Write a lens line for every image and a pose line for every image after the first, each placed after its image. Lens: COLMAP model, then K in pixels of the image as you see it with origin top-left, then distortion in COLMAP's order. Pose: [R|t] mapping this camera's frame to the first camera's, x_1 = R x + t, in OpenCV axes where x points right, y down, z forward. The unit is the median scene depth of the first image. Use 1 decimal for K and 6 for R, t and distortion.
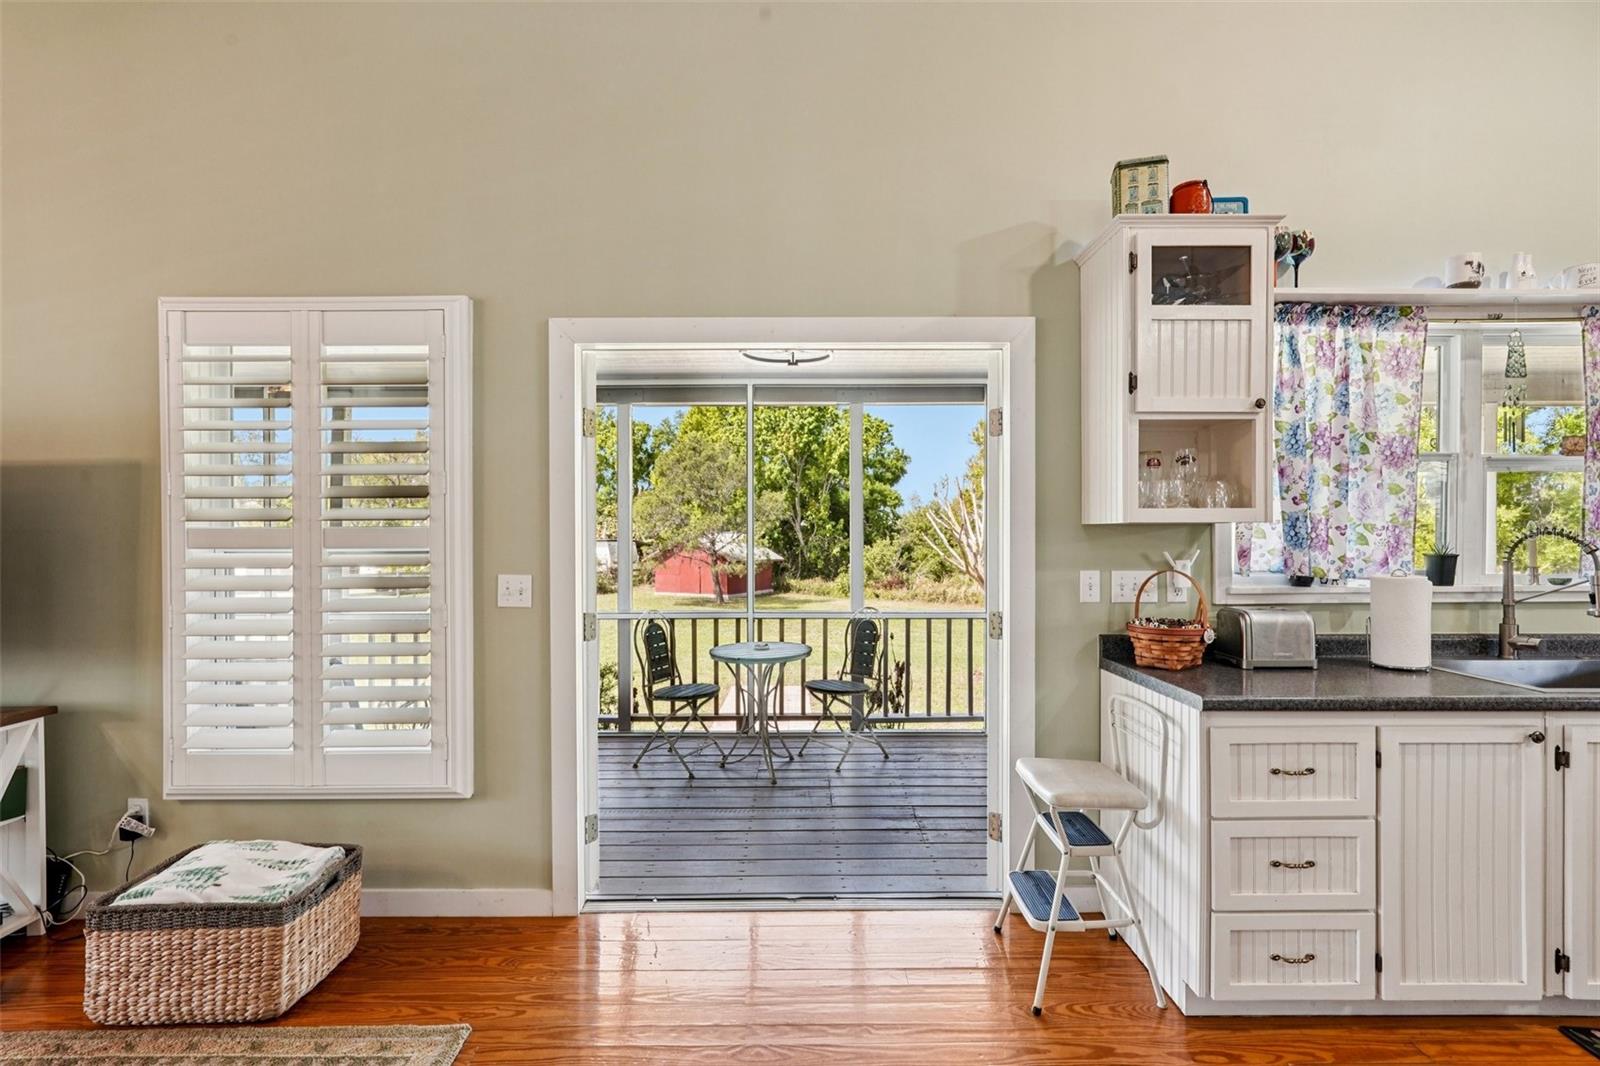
lens RADIAL K [[708.1, 0, 797.9], [0, 708.1, 542.8], [0, 0, 1]] dist [-0.018433, 0.010429]
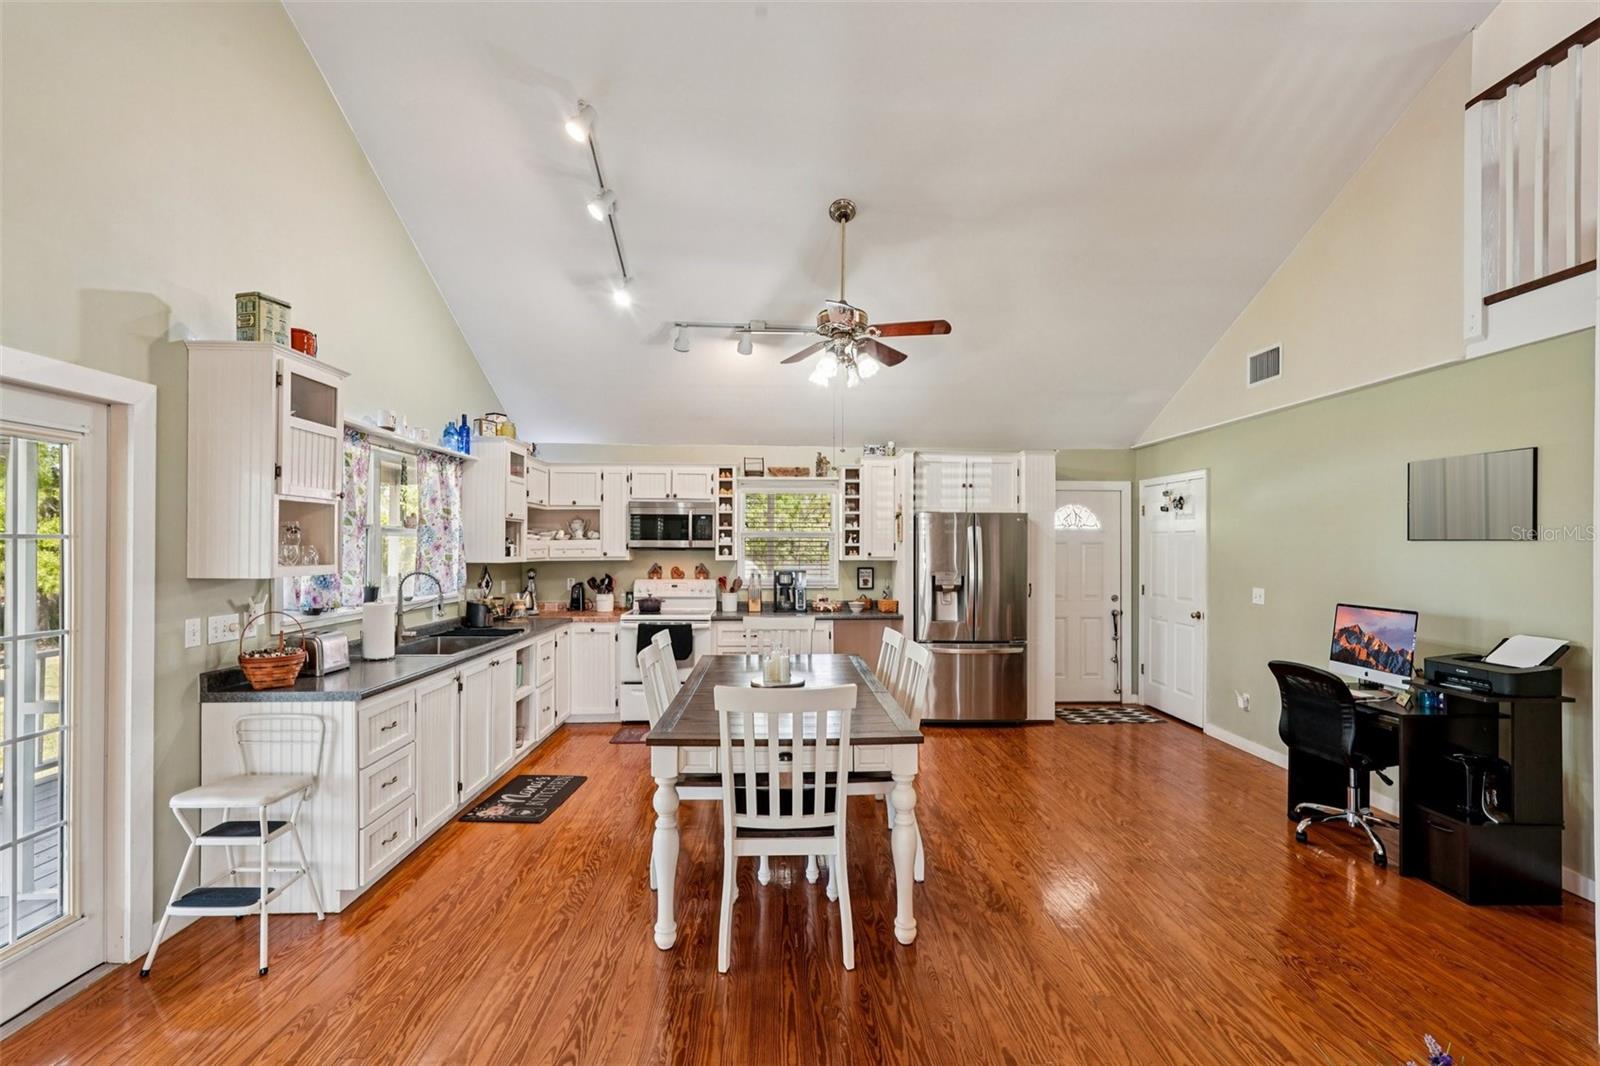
lens RADIAL K [[708.1, 0, 797.9], [0, 708.1, 542.8], [0, 0, 1]] dist [-0.018433, 0.010429]
pose [[-0.032492, 0.008920, 0.999432, -0.771346], [0.006397, 0.999942, -0.008717, -0.068161], [-0.999452, 0.006111, -0.032547, 0.067341]]
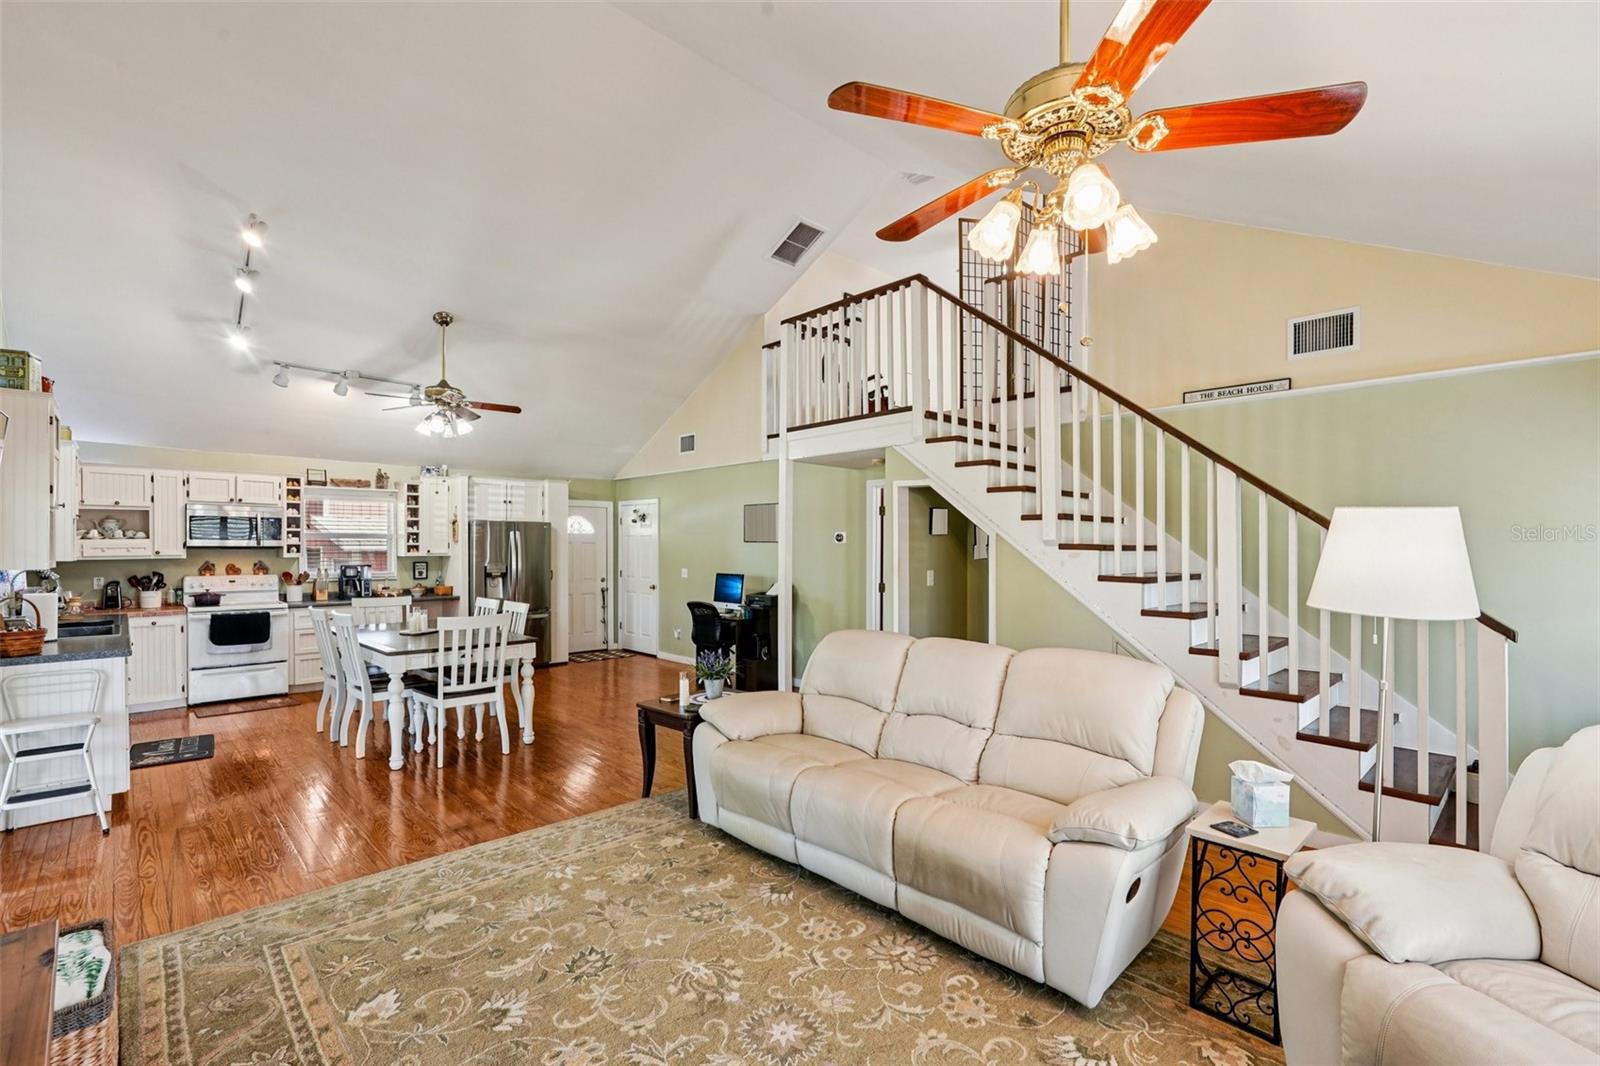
lens RADIAL K [[708.1, 0, 797.9], [0, 708.1, 542.8], [0, 0, 1]] dist [-0.018433, 0.010429]
pose [[-0.687526, 0.006968, 0.726126, -1.829239], [0.008631, 0.999962, -0.001424, -0.067582], [-0.726108, 0.005289, -0.687560, 0.751069]]
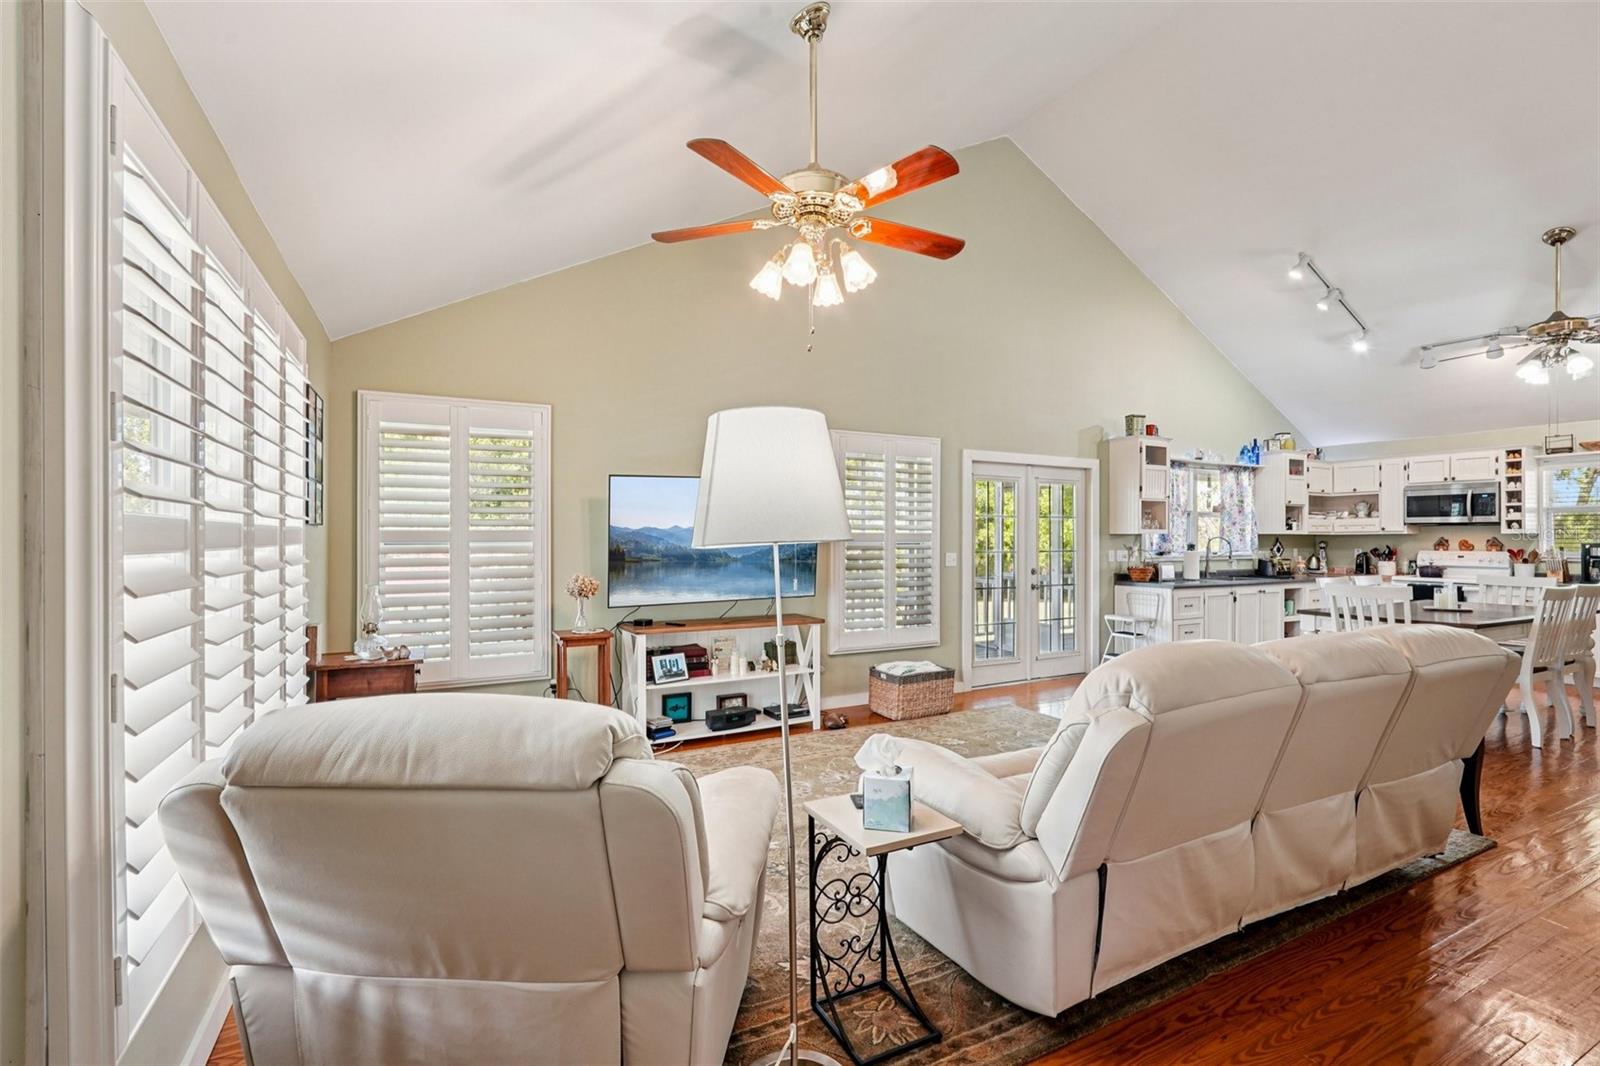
lens RADIAL K [[709.3, 0, 806.9], [0, 709.3, 536.8], [0, 0, 1]] dist [-0.013179, 0.010941]
pose [[0.885282, 0.005251, 0.465026, -2.030697], [-0.000069, 0.999938, -0.011160, 0.017870], [-0.465055, 0.009847, 0.885227, -0.957494]]
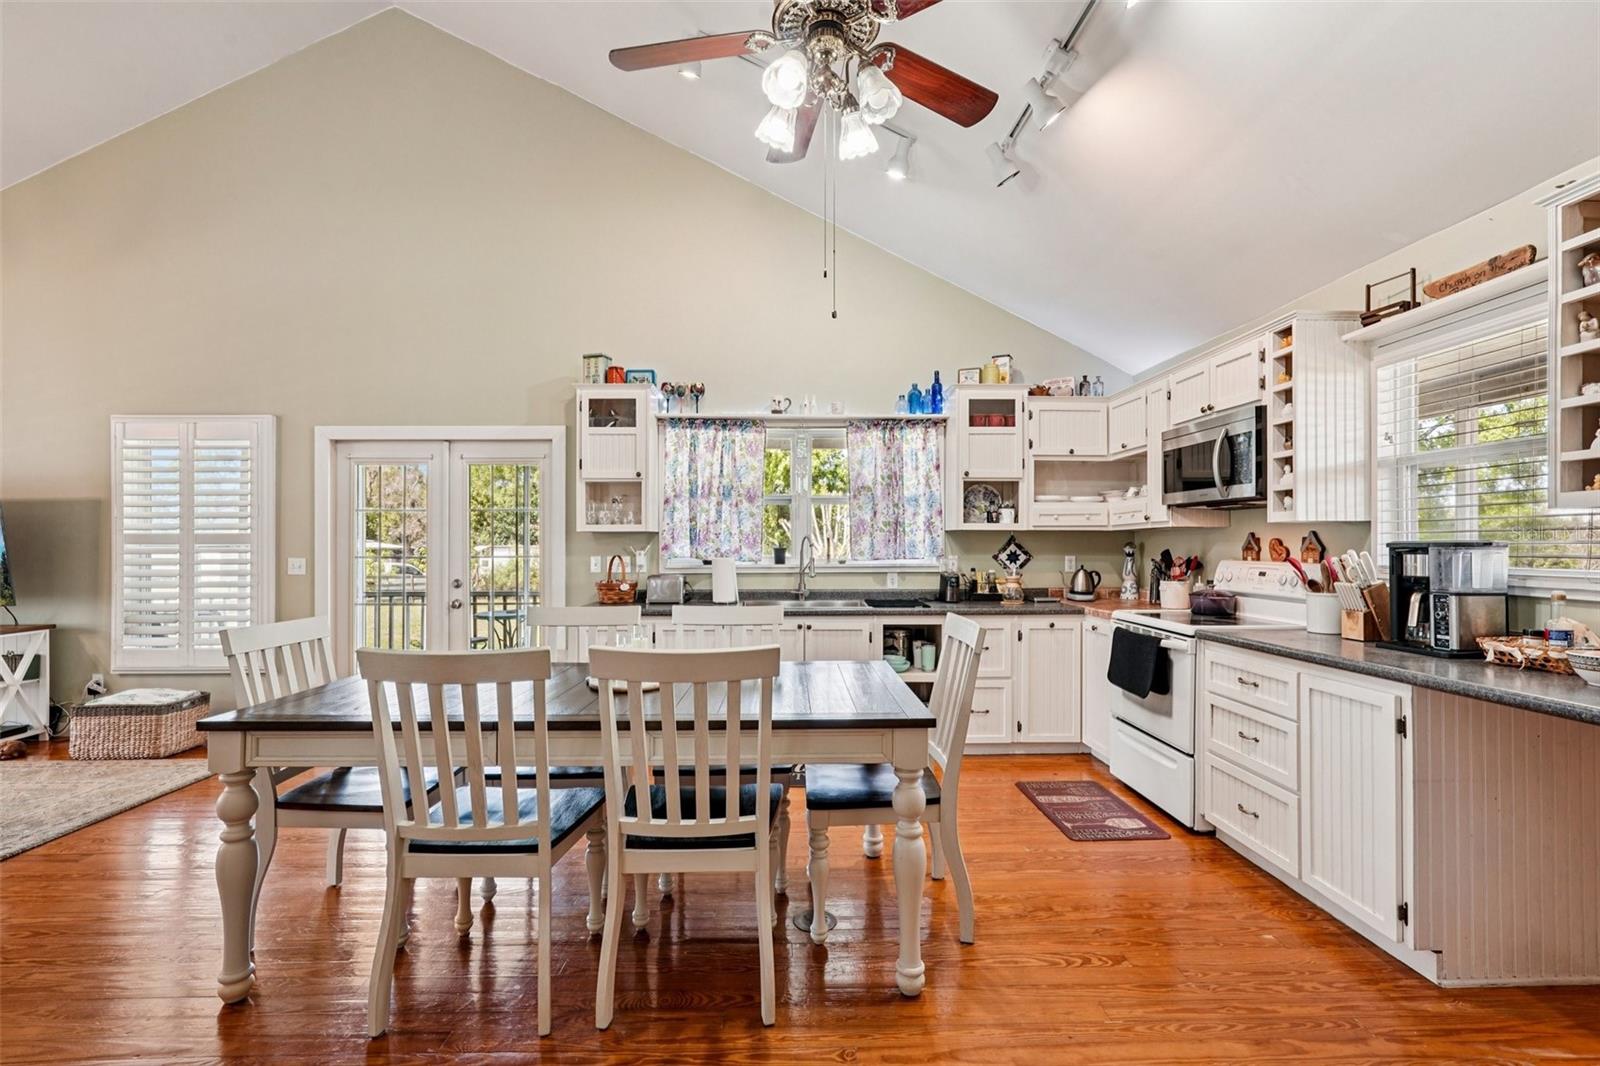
lens RADIAL K [[708.1, 0, 797.9], [0, 708.1, 542.8], [0, 0, 1]] dist [-0.018433, 0.010429]
pose [[0.999906, 0.001321, 0.013666, 0.970850], [-0.001175, 0.999942, -0.010685, 0.023354], [-0.013679, 0.010668, 0.999850, -0.972878]]
